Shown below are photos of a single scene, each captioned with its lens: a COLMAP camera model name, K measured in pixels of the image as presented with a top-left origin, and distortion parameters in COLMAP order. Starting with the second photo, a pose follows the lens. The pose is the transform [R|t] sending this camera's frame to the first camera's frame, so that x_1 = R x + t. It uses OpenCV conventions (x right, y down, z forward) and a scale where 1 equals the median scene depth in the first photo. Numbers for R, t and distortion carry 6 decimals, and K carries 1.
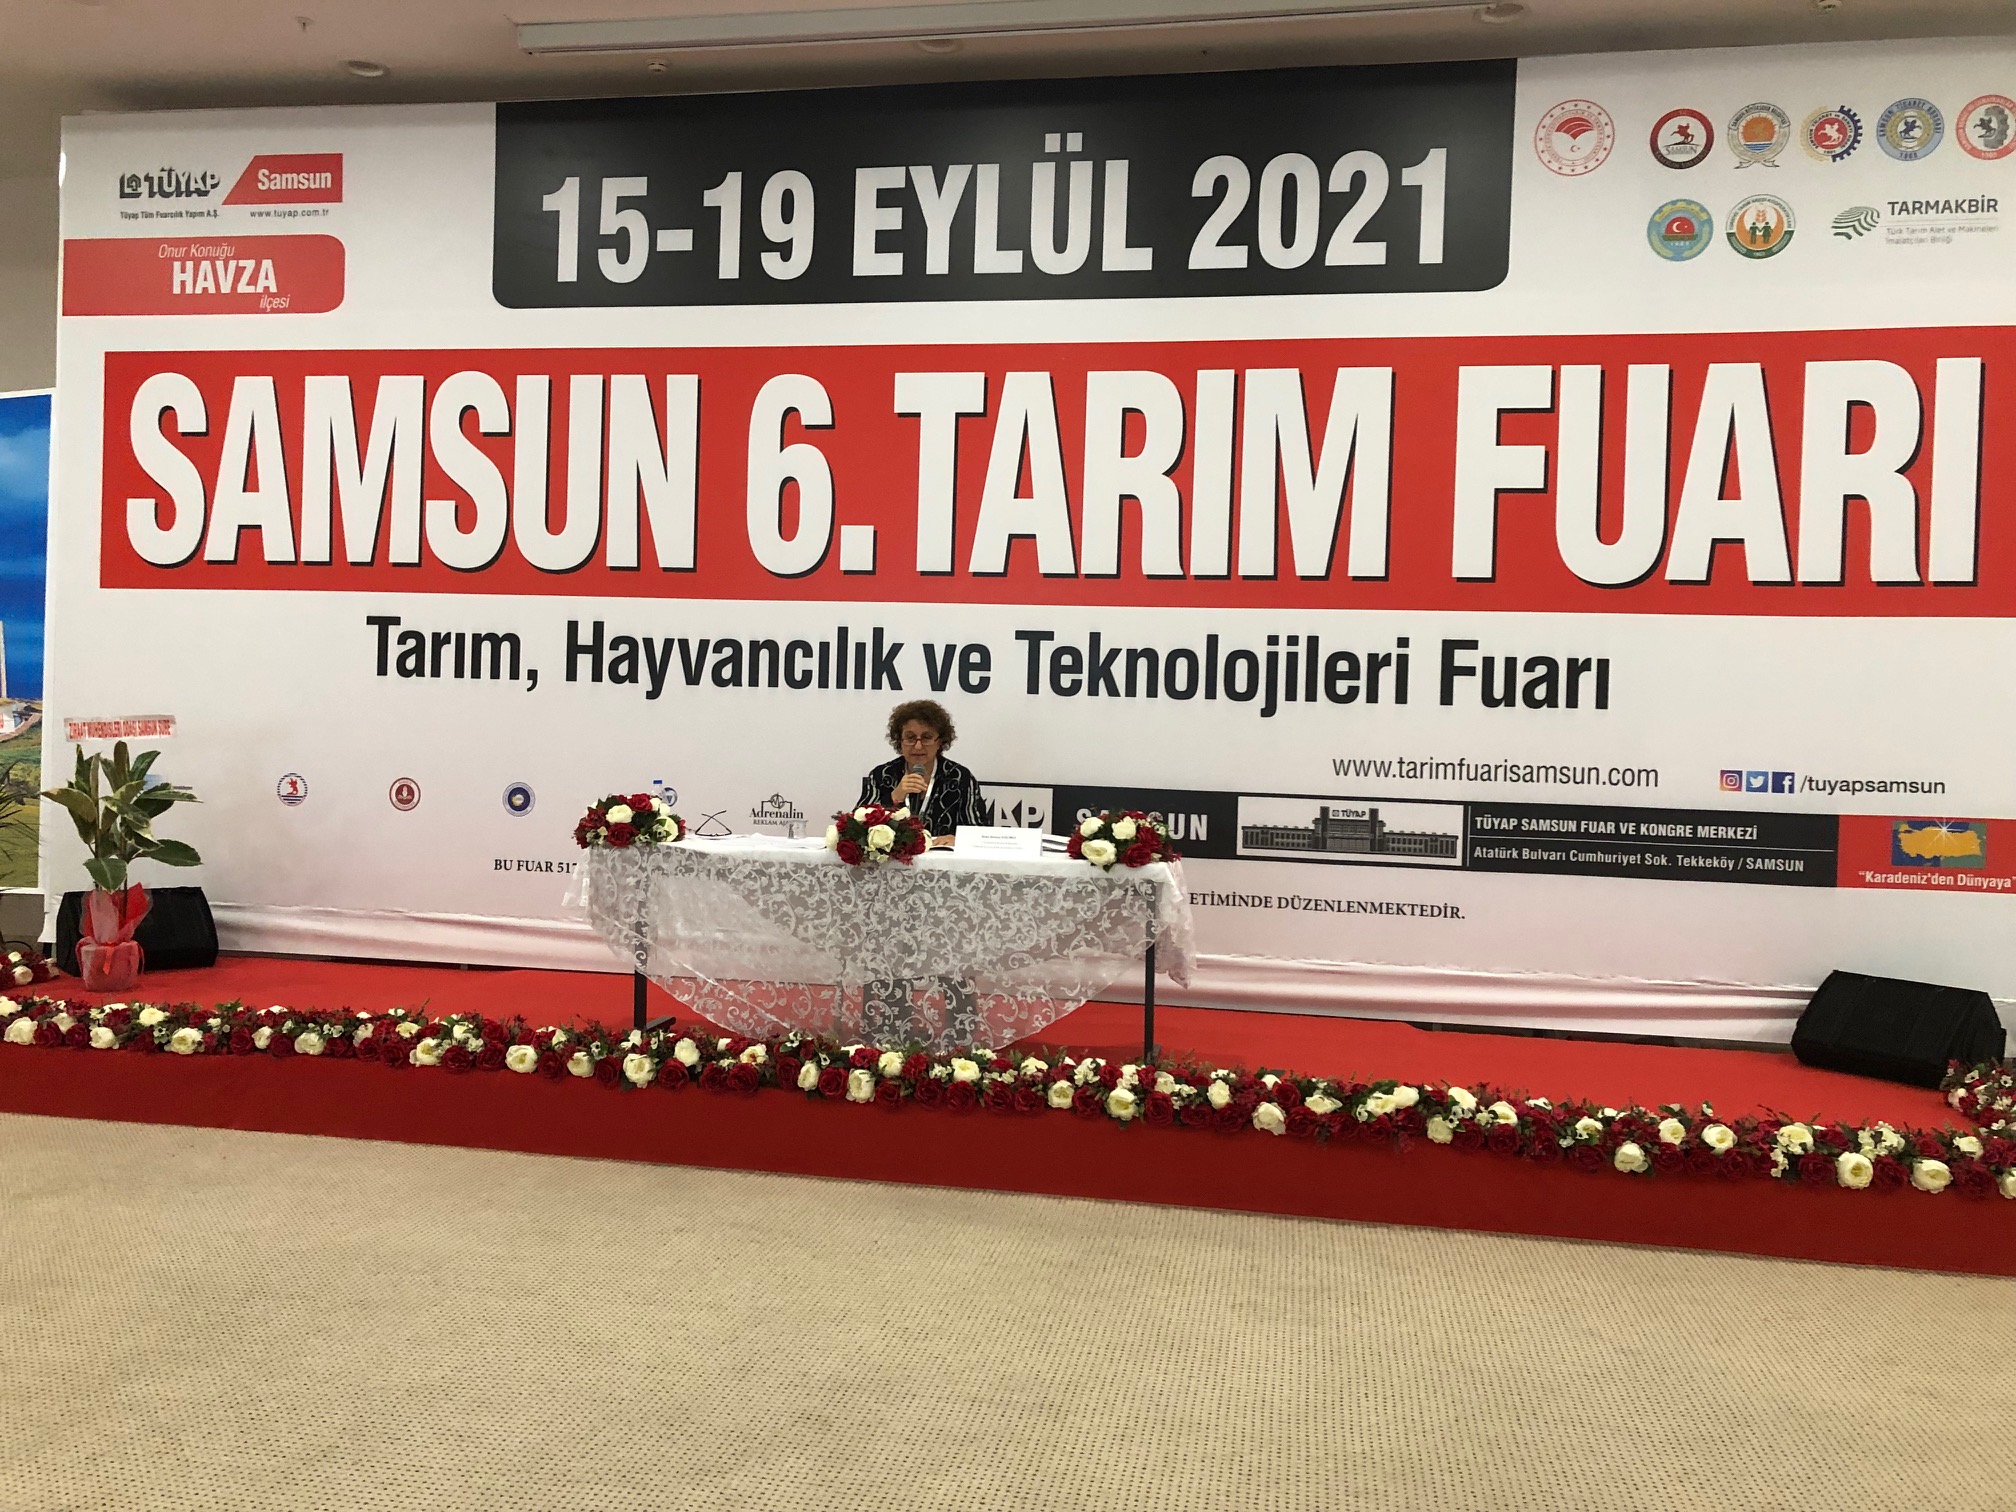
lens RADIAL K [[1658.0, 0, 1013.5], [0, 1658.0, 773.1], [0, 0, 1]] dist [0.002647, 0.010206]
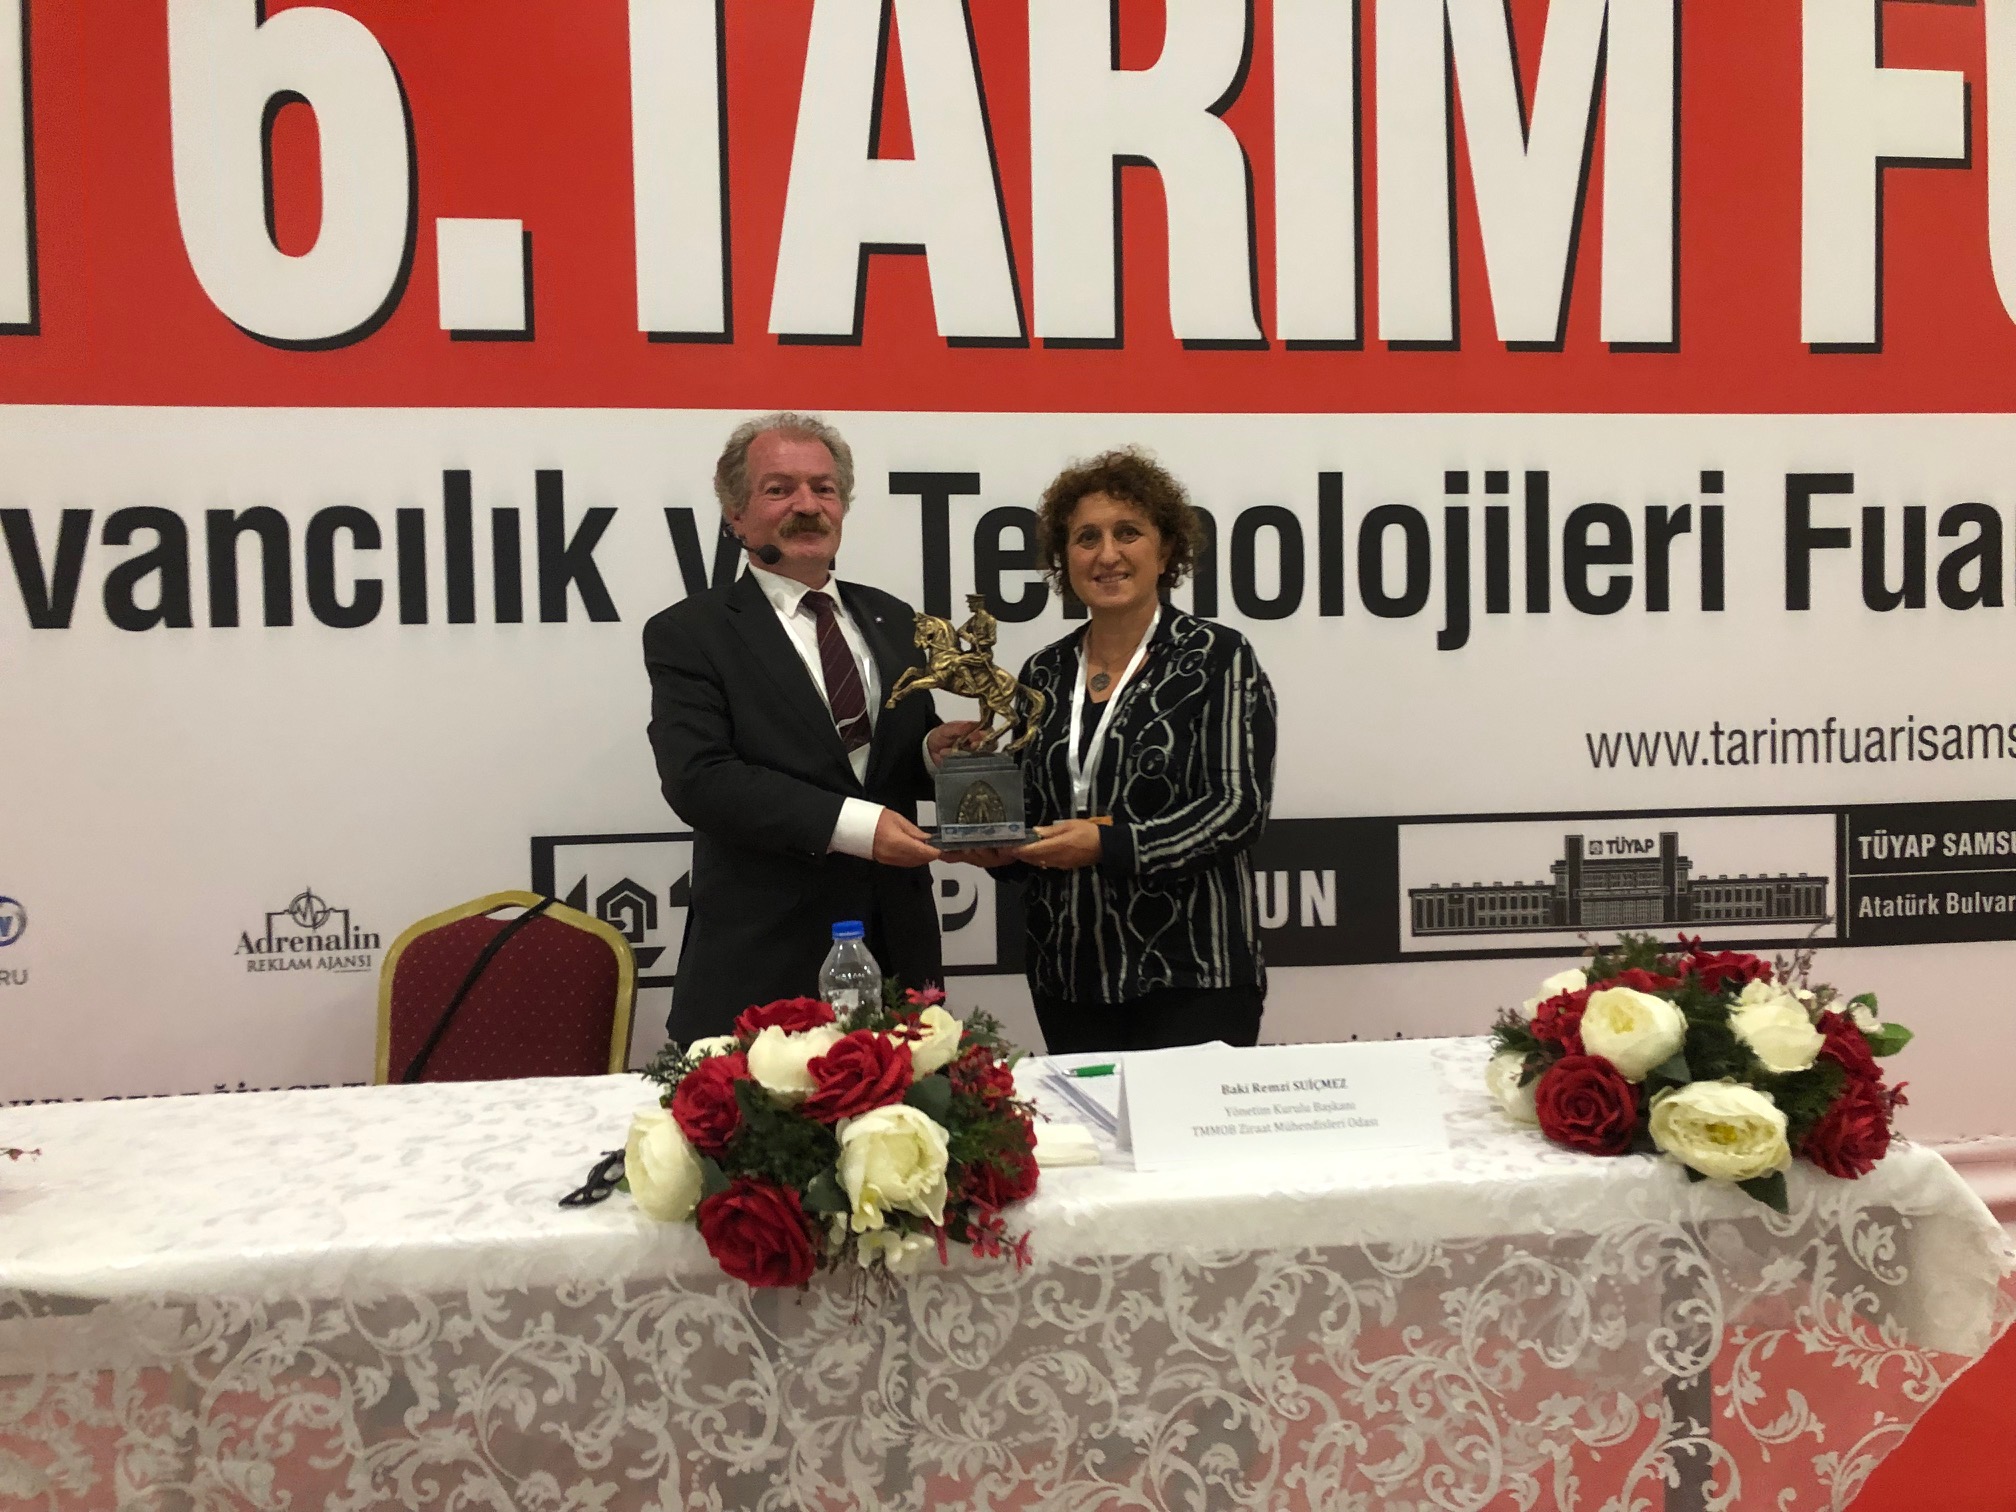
lens RADIAL K [[1658.0, 0, 1013.5], [0, 1658.0, 773.1], [0, 0, 1]] dist [0.002647, 0.010206]
pose [[0.953204, -0.059523, 0.296412, -0.103024], [0.054802, 0.998203, 0.024218, -0.017586], [-0.297321, -0.006840, 0.954753, 0.601829]]
